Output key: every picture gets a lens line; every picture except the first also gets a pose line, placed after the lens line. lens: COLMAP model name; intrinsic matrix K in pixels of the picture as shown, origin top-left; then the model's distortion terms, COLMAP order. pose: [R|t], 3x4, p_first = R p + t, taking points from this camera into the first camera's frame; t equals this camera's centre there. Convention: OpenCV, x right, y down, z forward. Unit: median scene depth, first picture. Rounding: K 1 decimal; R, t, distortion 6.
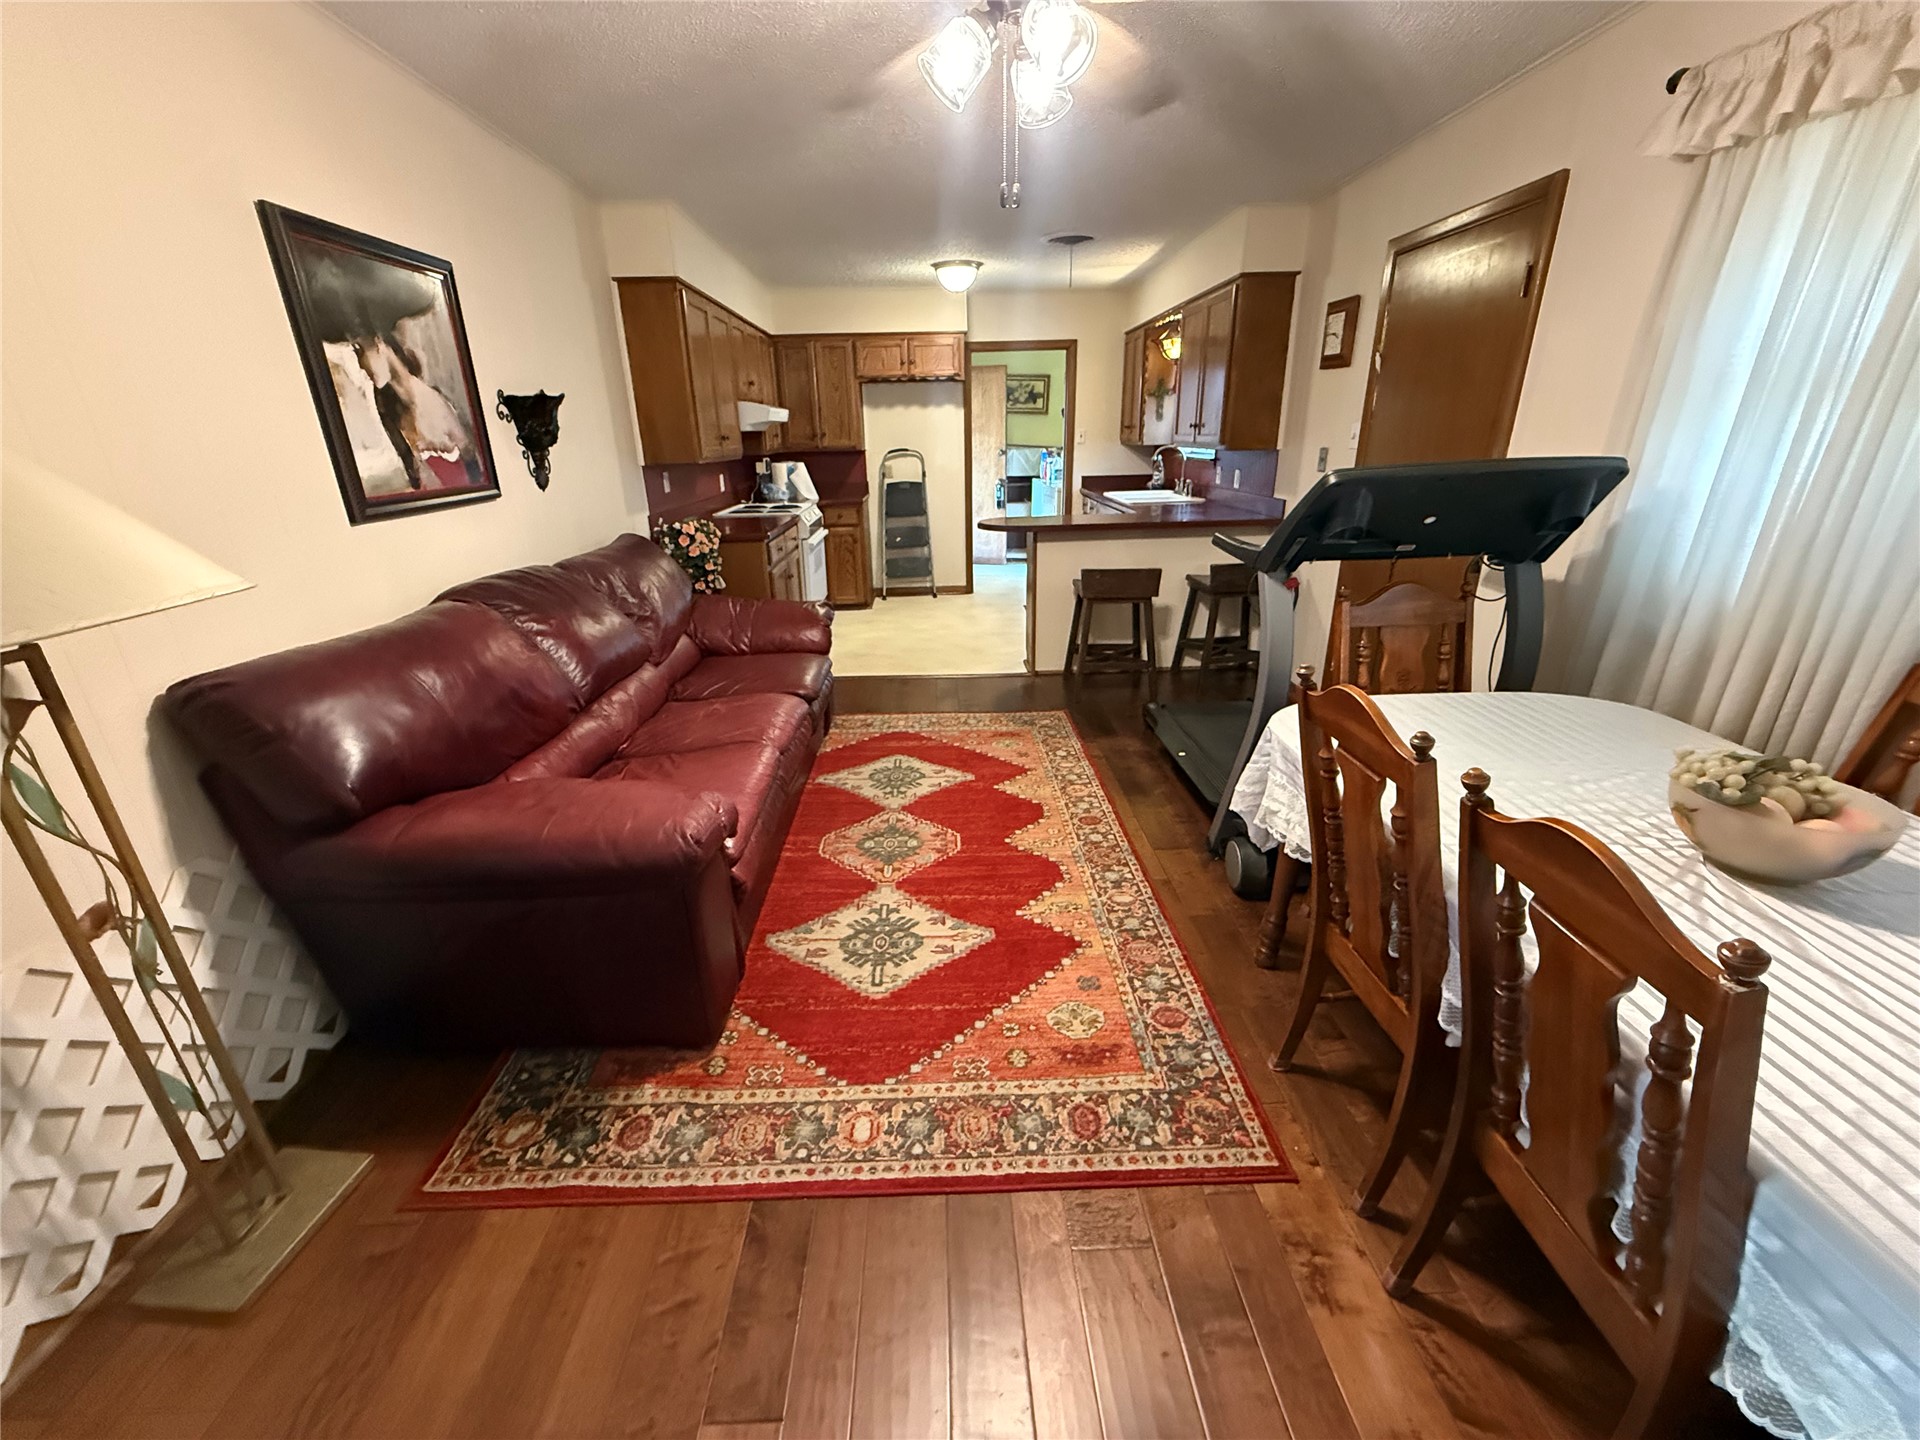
lens RADIAL K [[762.6, 0, 960.6], [0, 762.6, 719.9], [0, 0, 1]] dist [-0.001017, 0.000150]
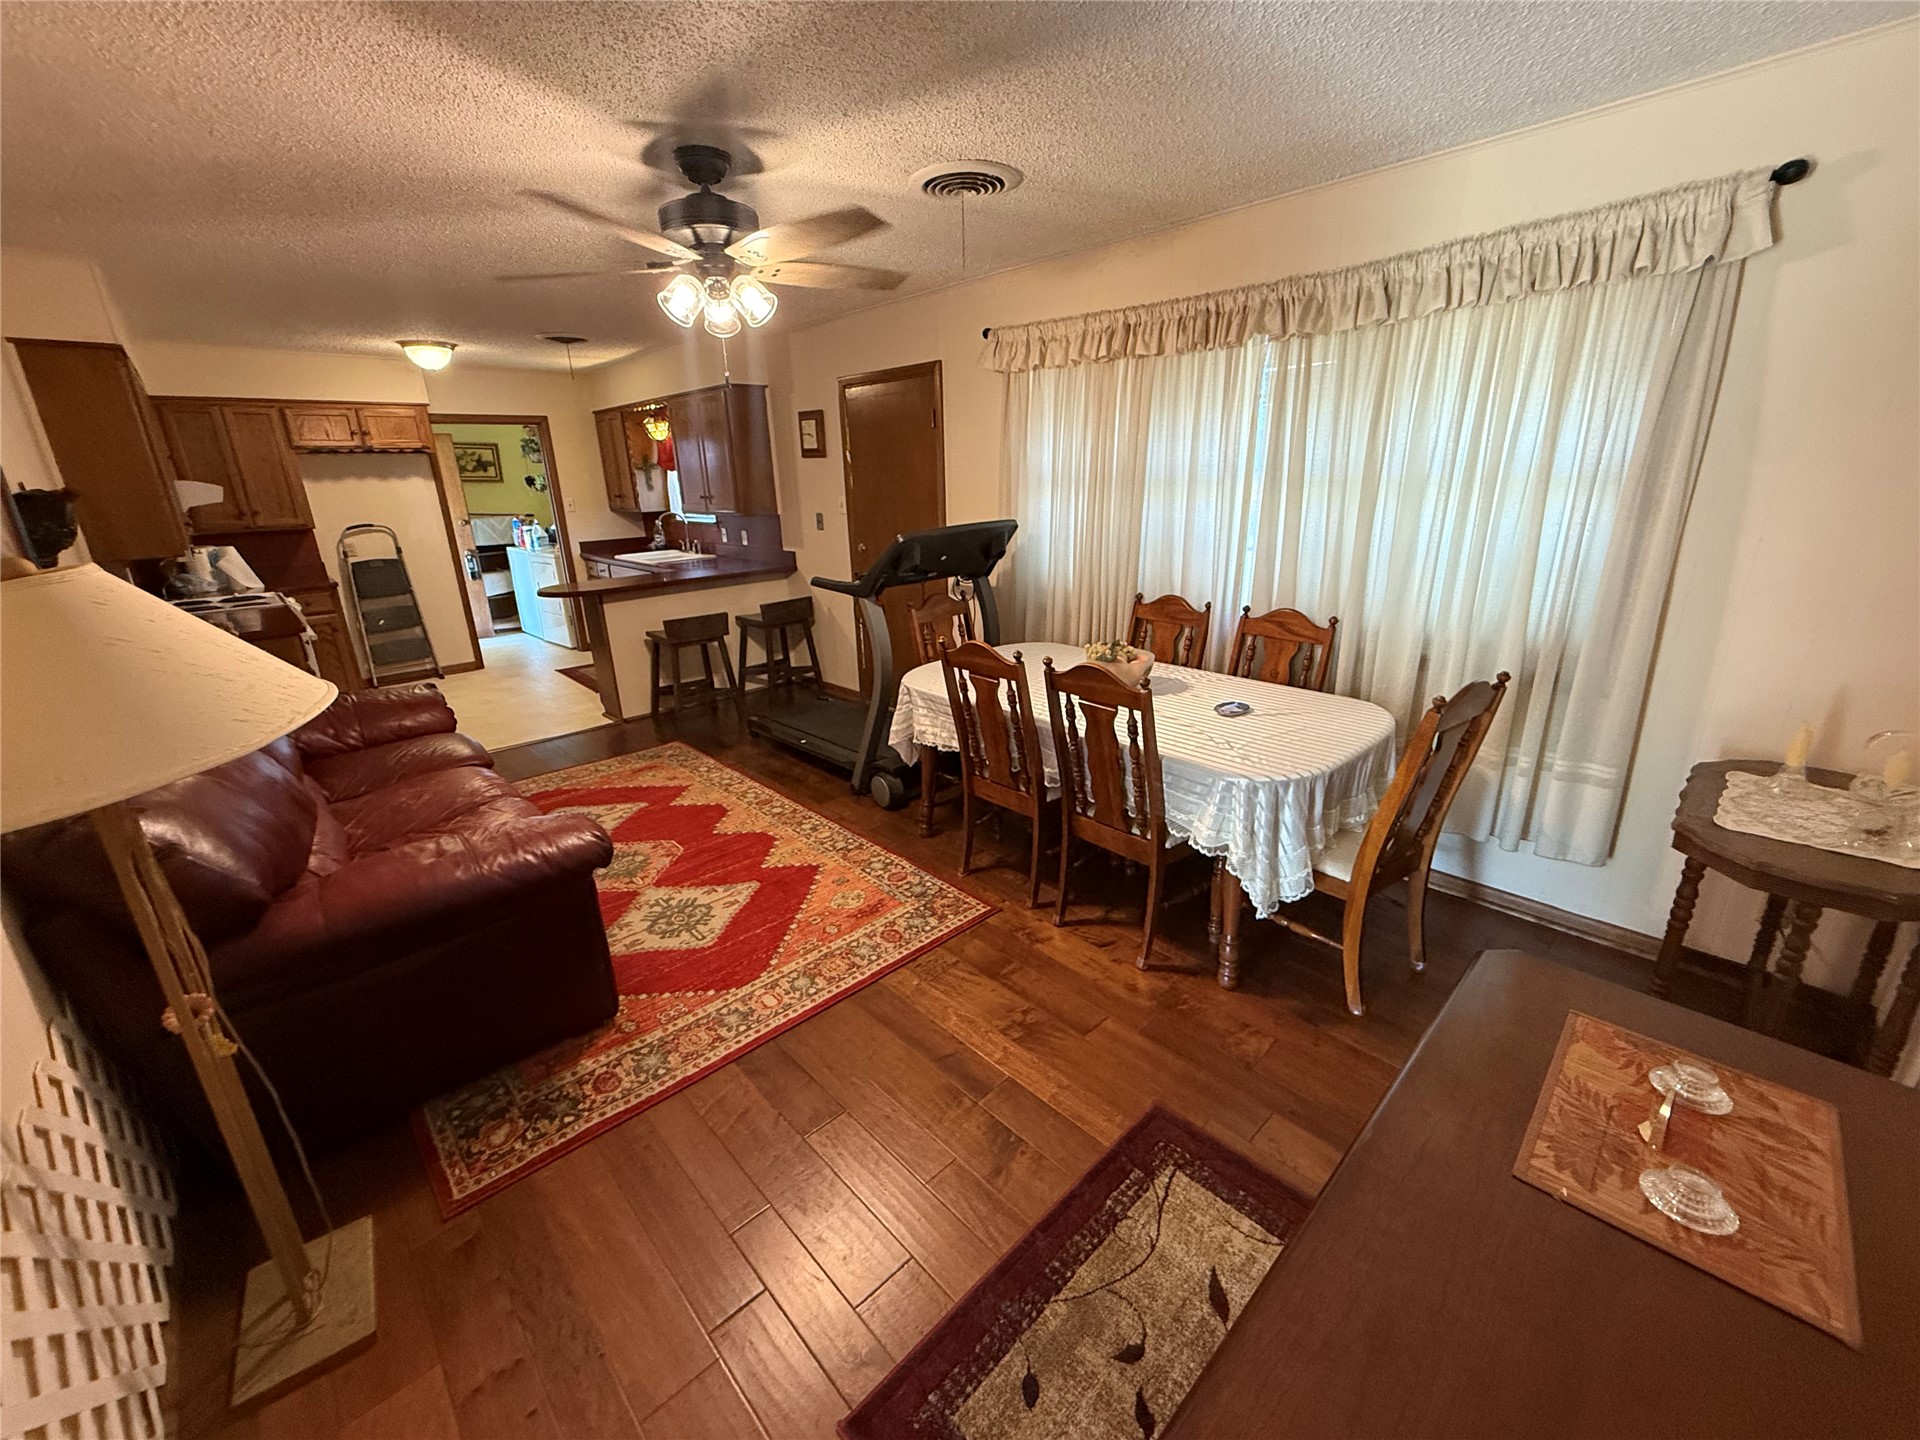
lens RADIAL K [[762.6, 0, 957.9], [0, 762.6, 719.9], [0, 0, 1]] dist [-0.001017, 0.000150]
pose [[0.744163, -0.206593, 0.635249, -0.401994], [0.247059, 0.968662, 0.025607, 0.046758], [-0.620632, 0.137888, 0.771883, -0.239607]]
